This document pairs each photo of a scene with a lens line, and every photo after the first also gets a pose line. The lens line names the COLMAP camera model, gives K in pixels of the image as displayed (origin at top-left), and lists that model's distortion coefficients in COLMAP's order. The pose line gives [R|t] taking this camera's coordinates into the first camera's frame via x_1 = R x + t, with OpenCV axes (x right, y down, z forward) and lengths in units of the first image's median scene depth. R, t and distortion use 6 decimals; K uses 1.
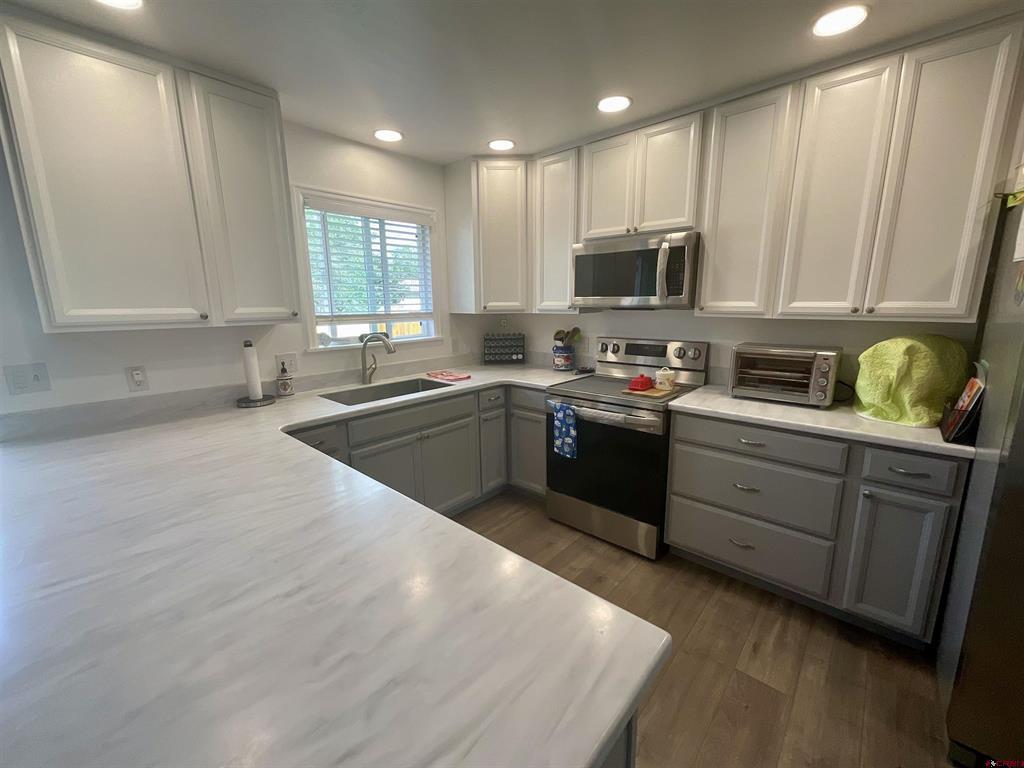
lens RADIAL K [[413.1, 0, 512.0], [0, 413.1, 383.8], [0, 0, 1]] dist [-0.001273, 0.001028]
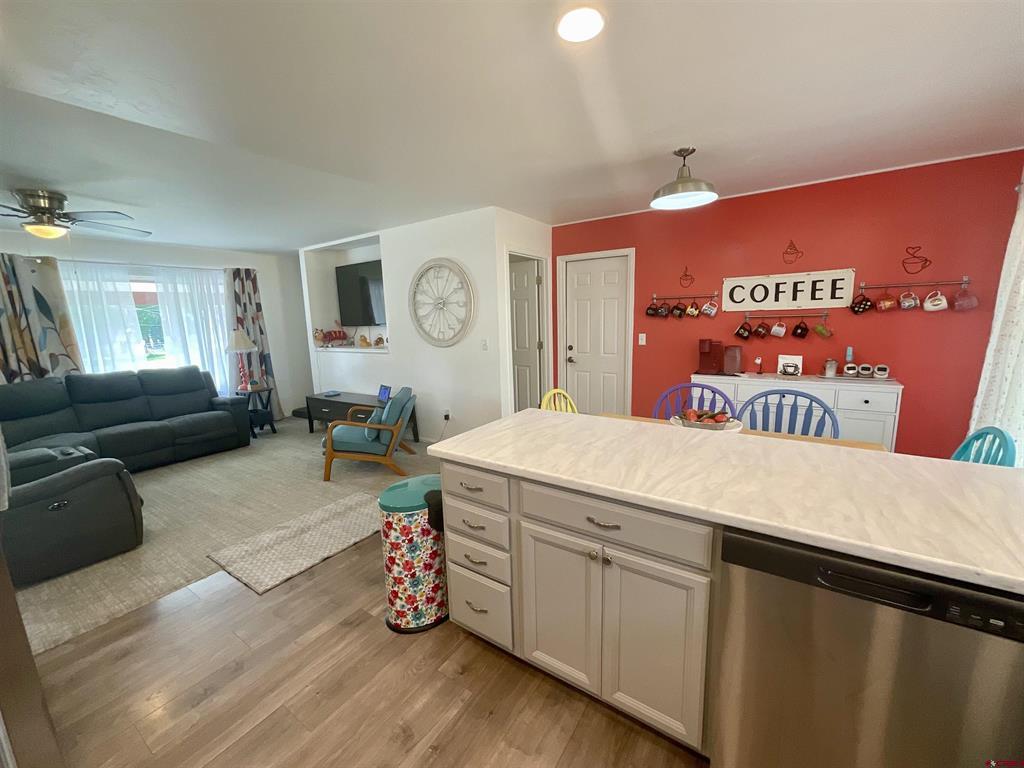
lens RADIAL K [[413.1, 0, 511.7], [0, 413.1, 380.5], [0, 0, 1]] dist [-0.001273, 0.001028]
pose [[-0.989549, 0.065656, -0.128380, 0.043239], [0.016716, 0.936555, 0.350122, -0.178262], [0.143223, 0.344317, -0.927865, 0.873136]]
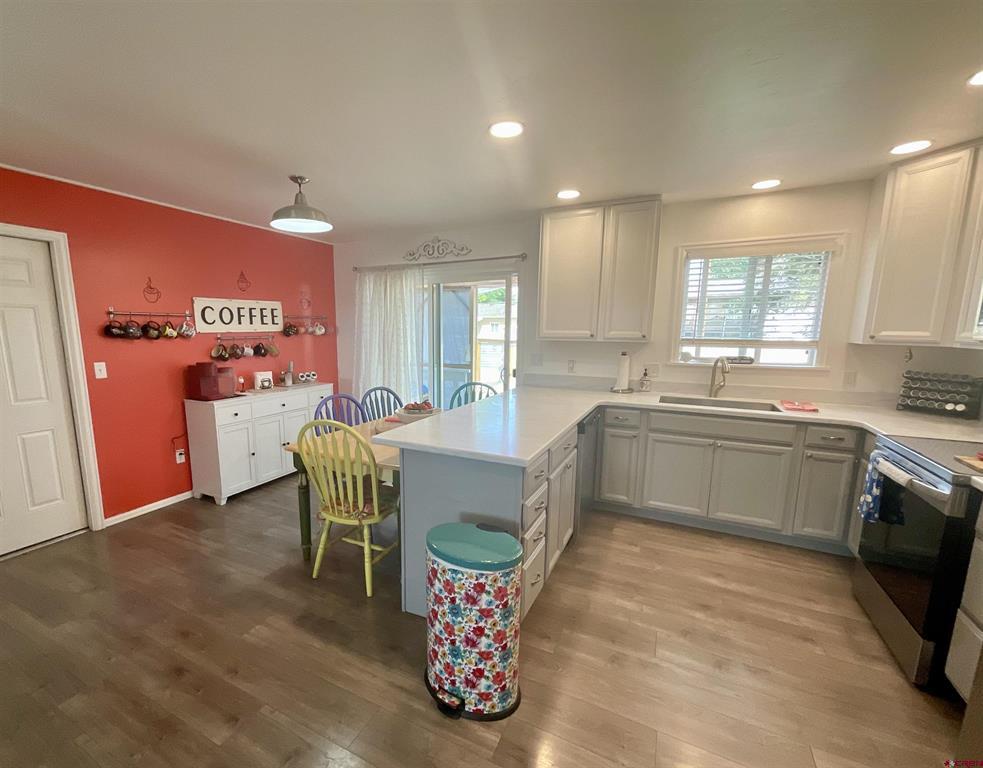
lens RADIAL K [[434.3, 0, 445.8], [0, 434.3, 399.9], [0, 0, 1]] dist [0.004234, -0.000271]
pose [[0.240471, 0.171916, -0.955311, 0.729699], [-0.195607, 0.972582, 0.125786, 0.000422], [0.950743, 0.156617, 0.267506, -0.072726]]
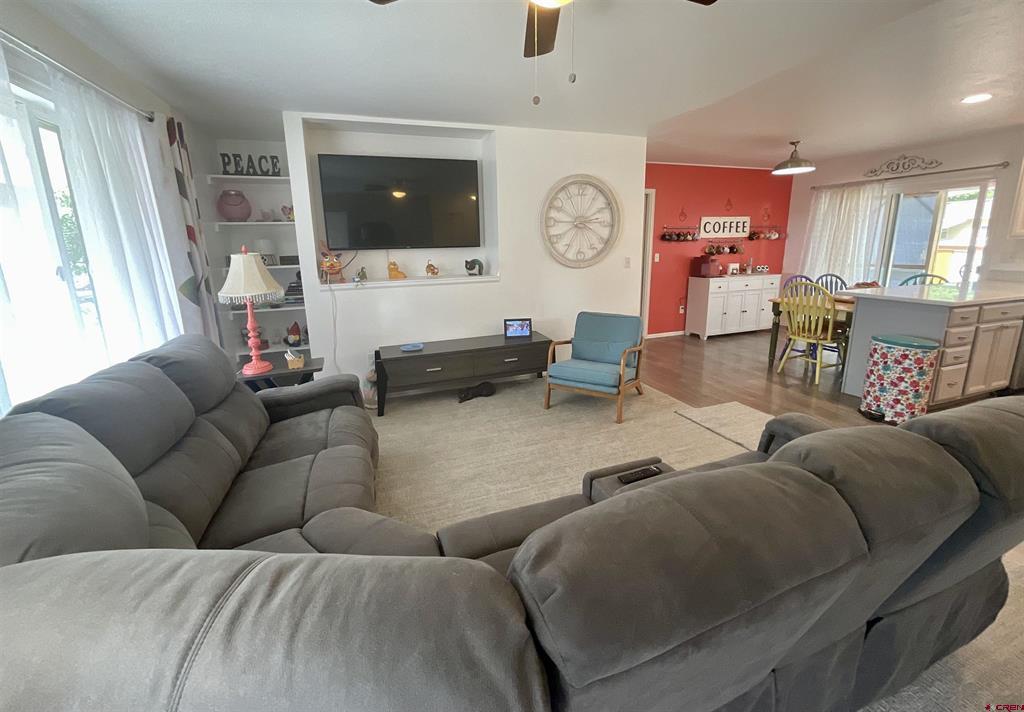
lens RADIAL K [[411.8, 0, 510.6], [0, 411.8, 324.5], [0, 0, 1]] dist [-0.002038, 0.001176]
pose [[-0.480747, 0.192045, -0.855571, 1.735786], [-0.150361, 0.943215, 0.296205, 0.061600], [0.863872, 0.271044, -0.424571, -0.321381]]
